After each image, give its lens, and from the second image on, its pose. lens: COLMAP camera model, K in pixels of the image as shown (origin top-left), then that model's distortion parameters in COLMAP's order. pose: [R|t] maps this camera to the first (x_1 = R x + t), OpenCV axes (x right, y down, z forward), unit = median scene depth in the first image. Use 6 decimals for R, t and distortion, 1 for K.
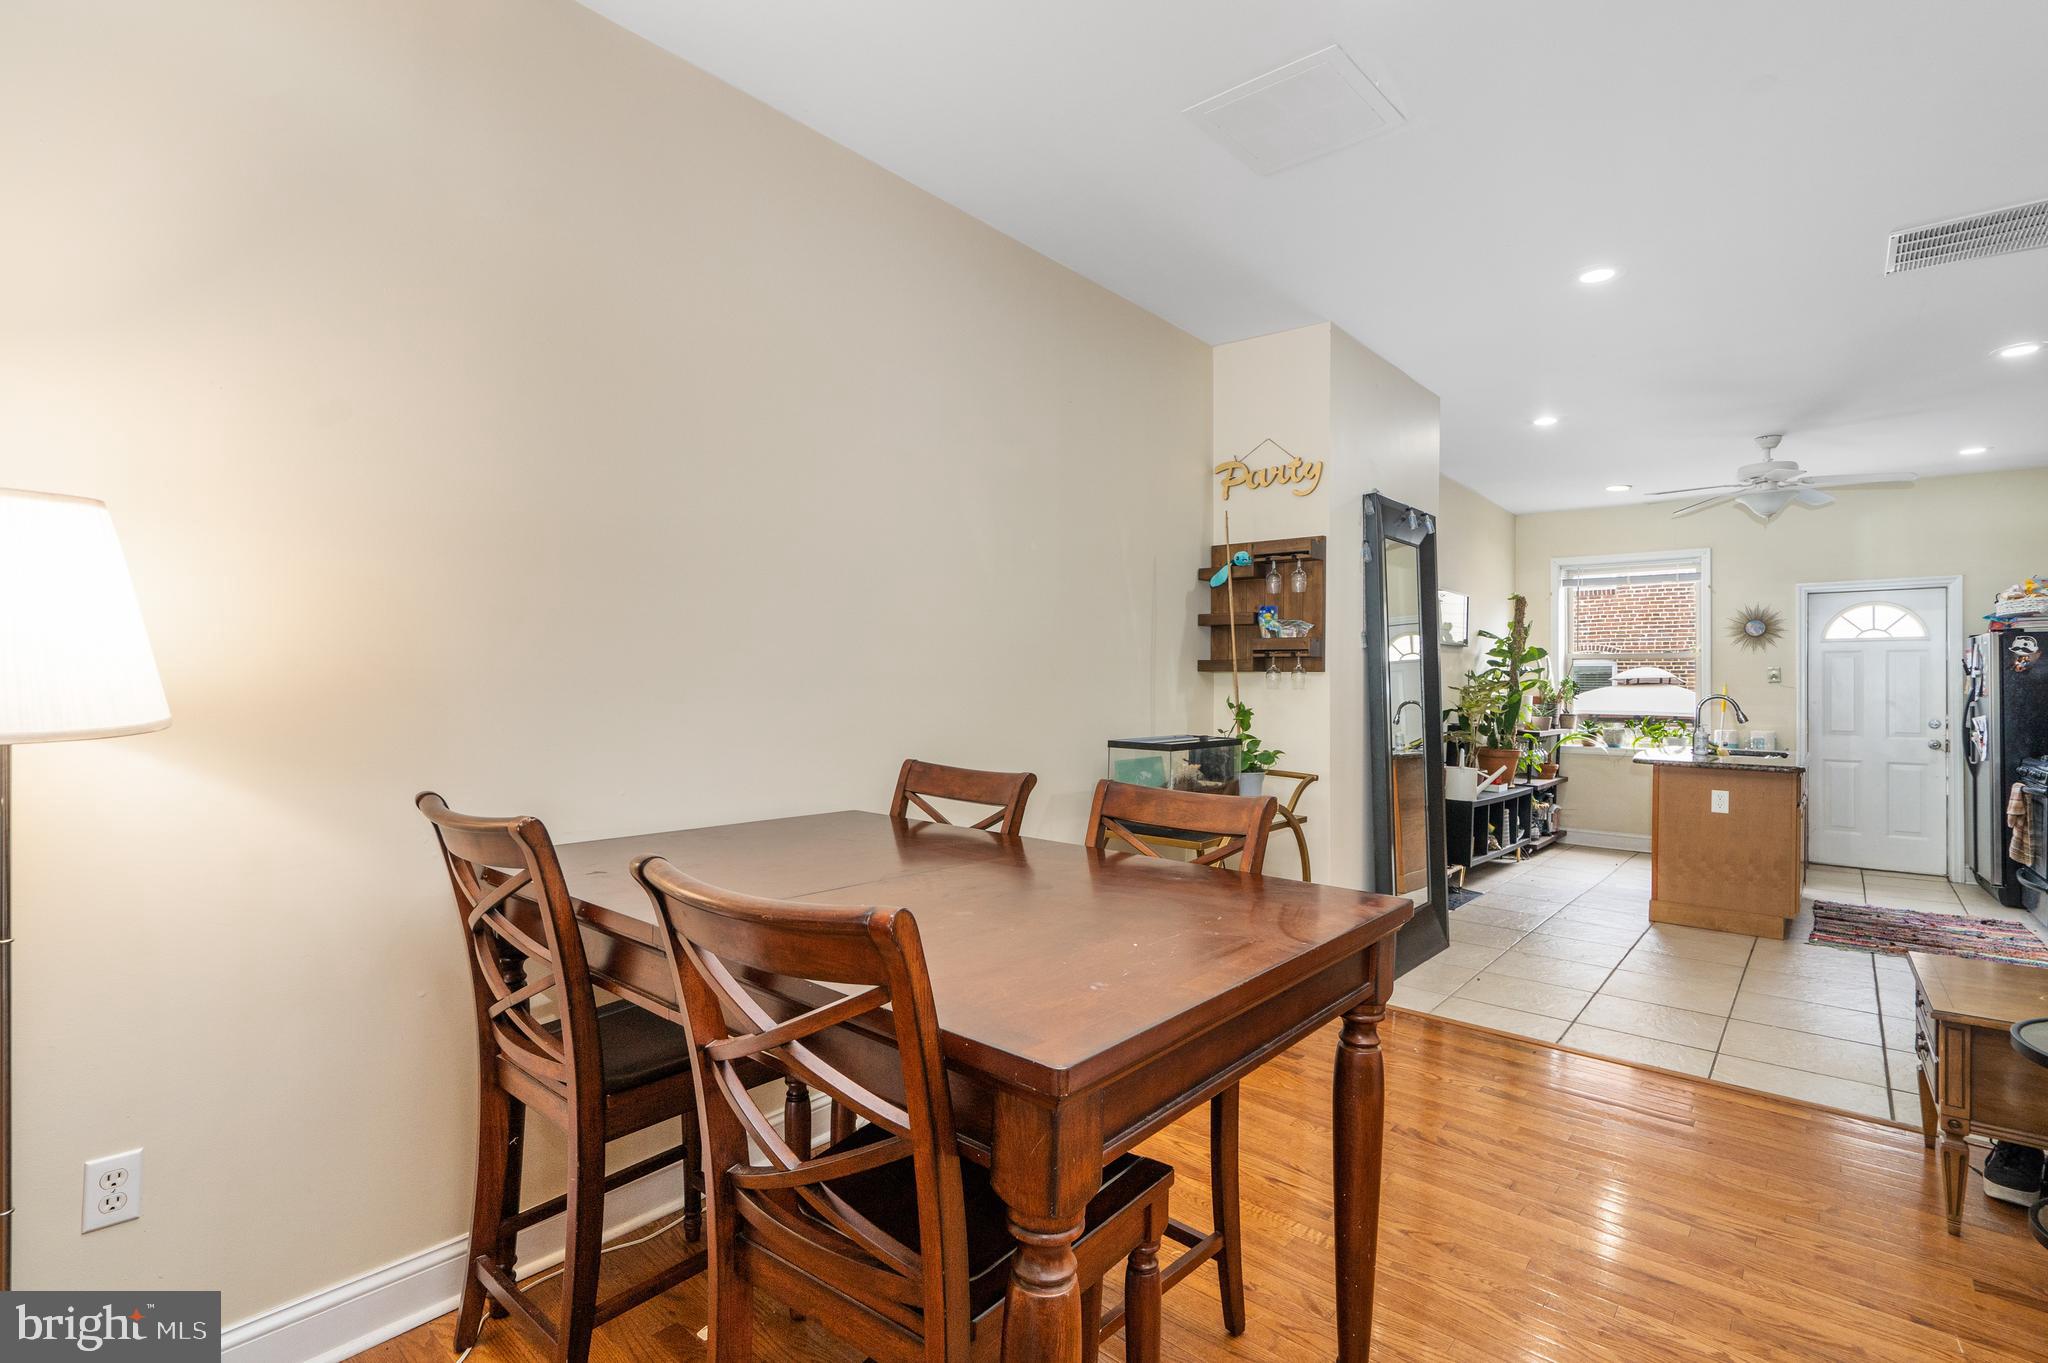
lens RADIAL K [[957.9, 0, 1019.7], [0, 957.9, 676.8], [0, 0, 1]] dist [-0.000813, 0.000355]
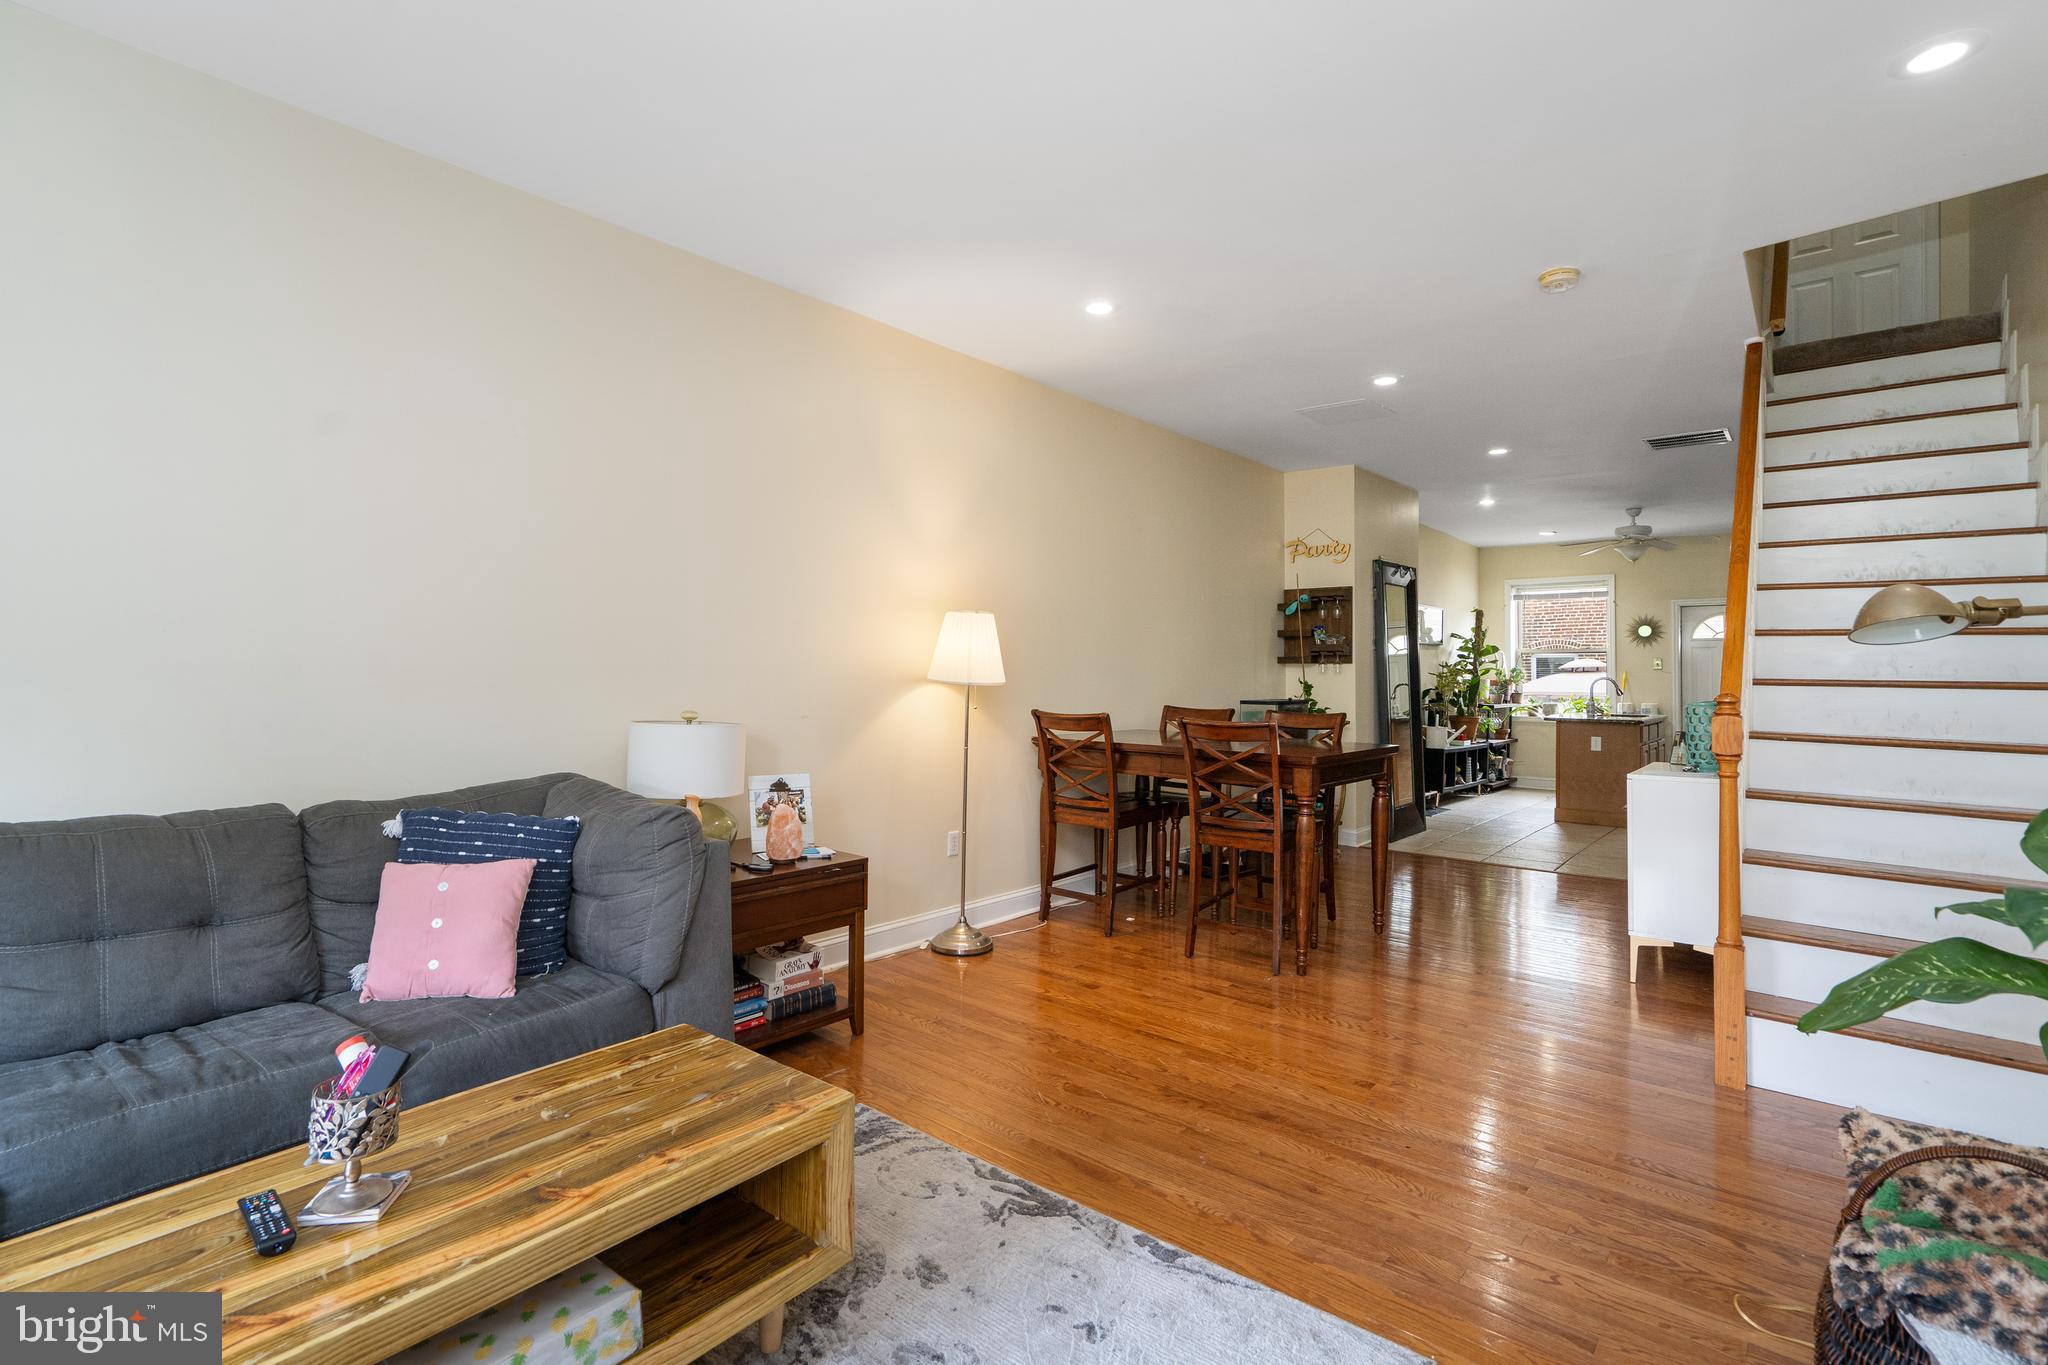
lens RADIAL K [[963.4, 0, 1021.9], [0, 963.4, 668.9], [0, 0, 1]] dist [-0.003567, 0.000953]
pose [[0.999972, -0.005113, 0.005541, -0.182148], [0.005119, 0.999986, -0.001022, 0.002479], [-0.005535, 0.001051, 0.999984, -0.468302]]
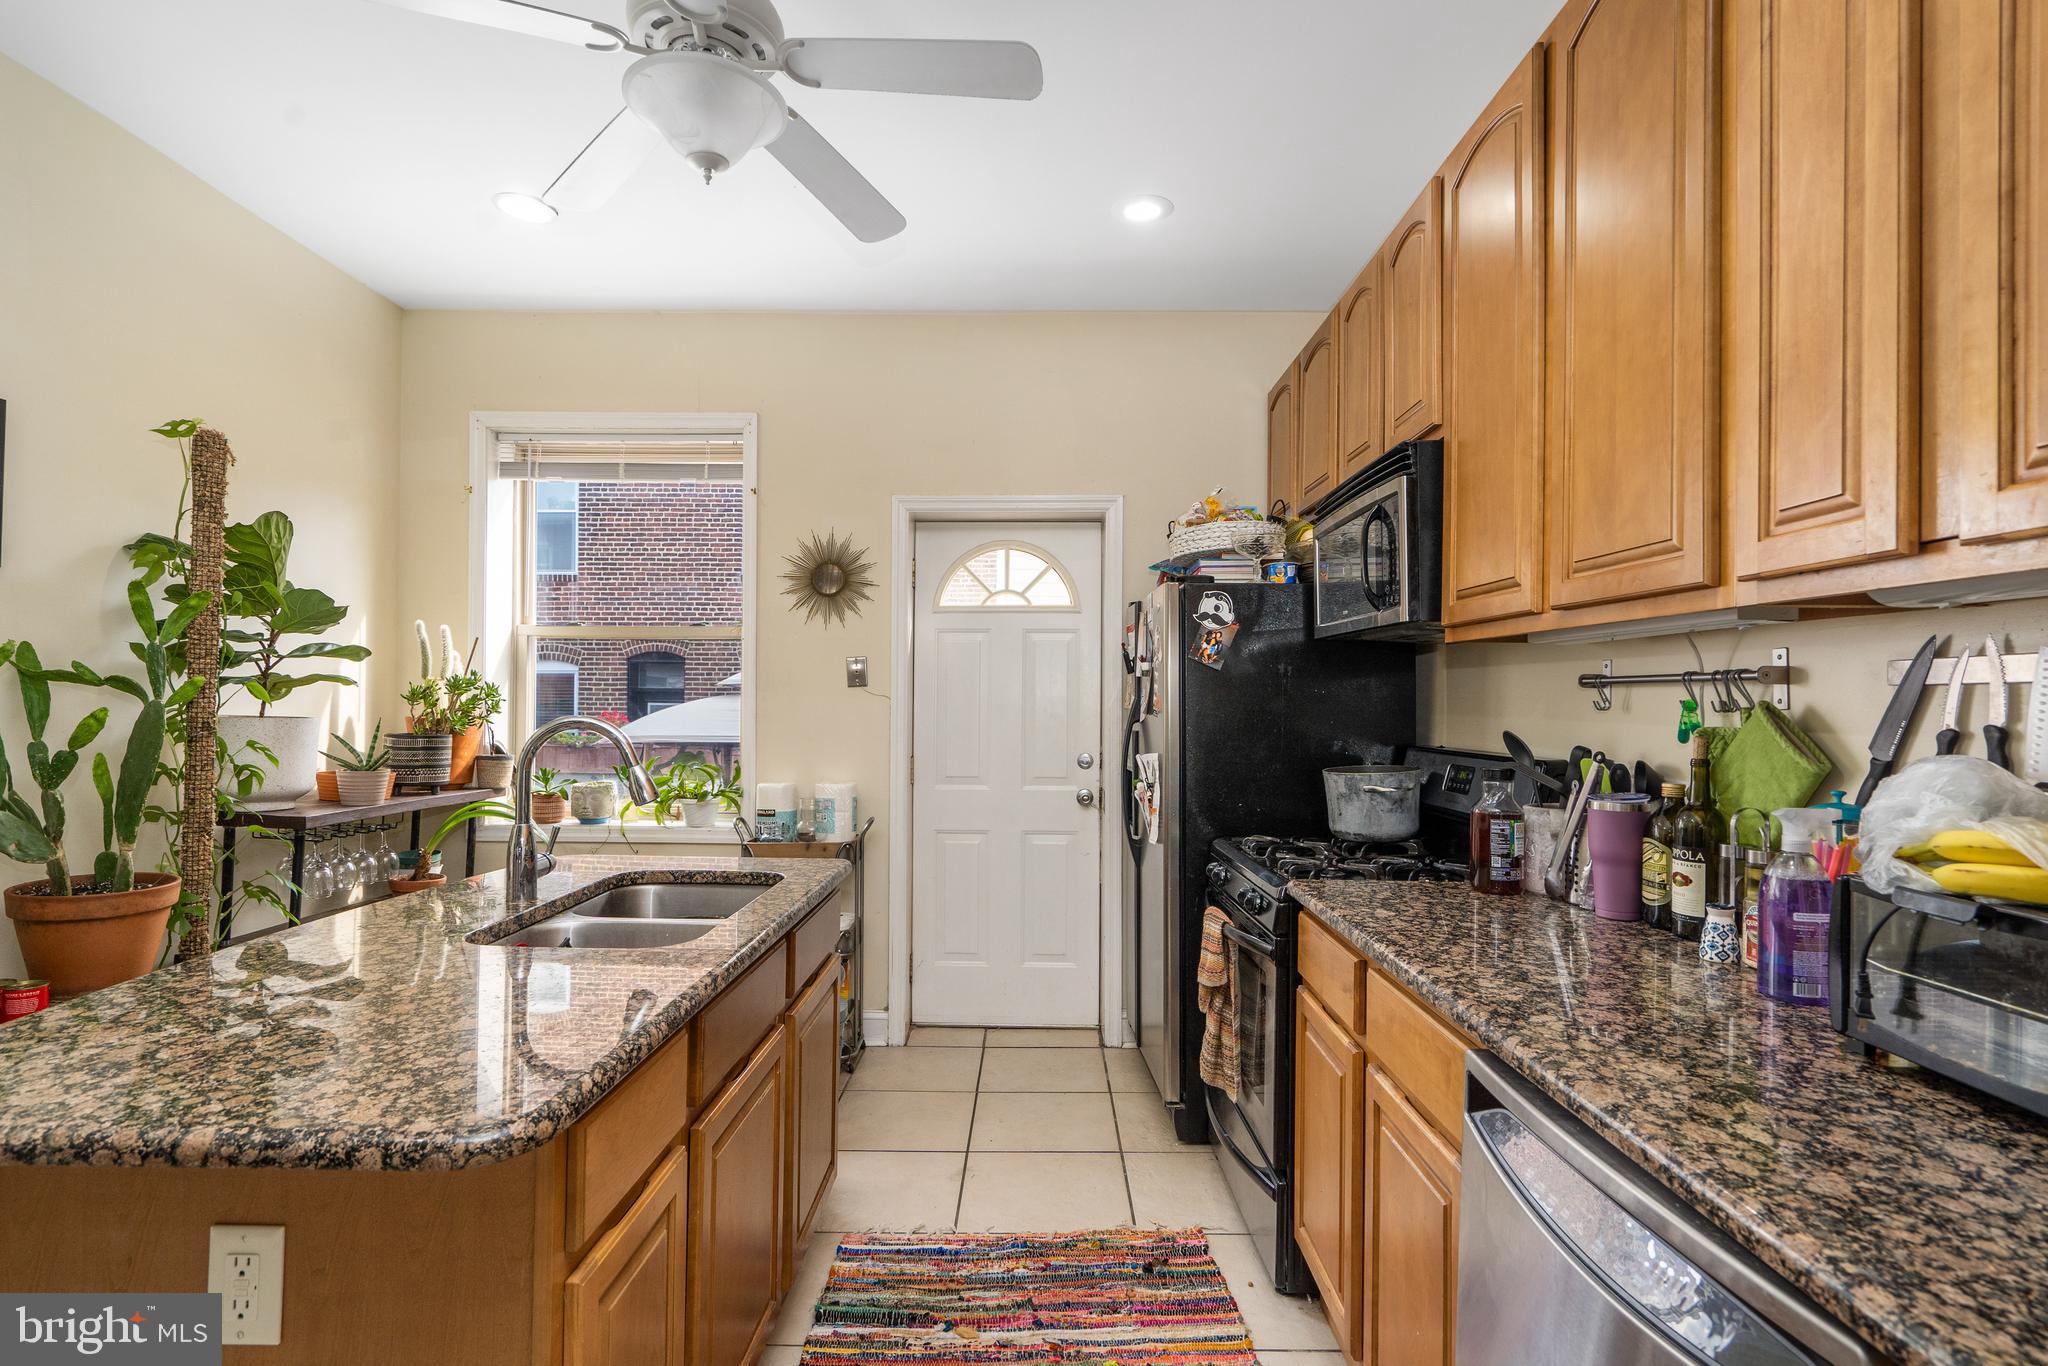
lens RADIAL K [[1015.7, 0, 1024.0], [0, 1015.7, 683.0], [0, 0, 1]] dist [-0.000155, -0.000263]
pose [[0.768836, 0.009171, 0.639380, 0.559339], [-0.006286, 0.999957, -0.006784, 0.007737], [-0.639415, 0.001197, 0.768861, 0.577857]]
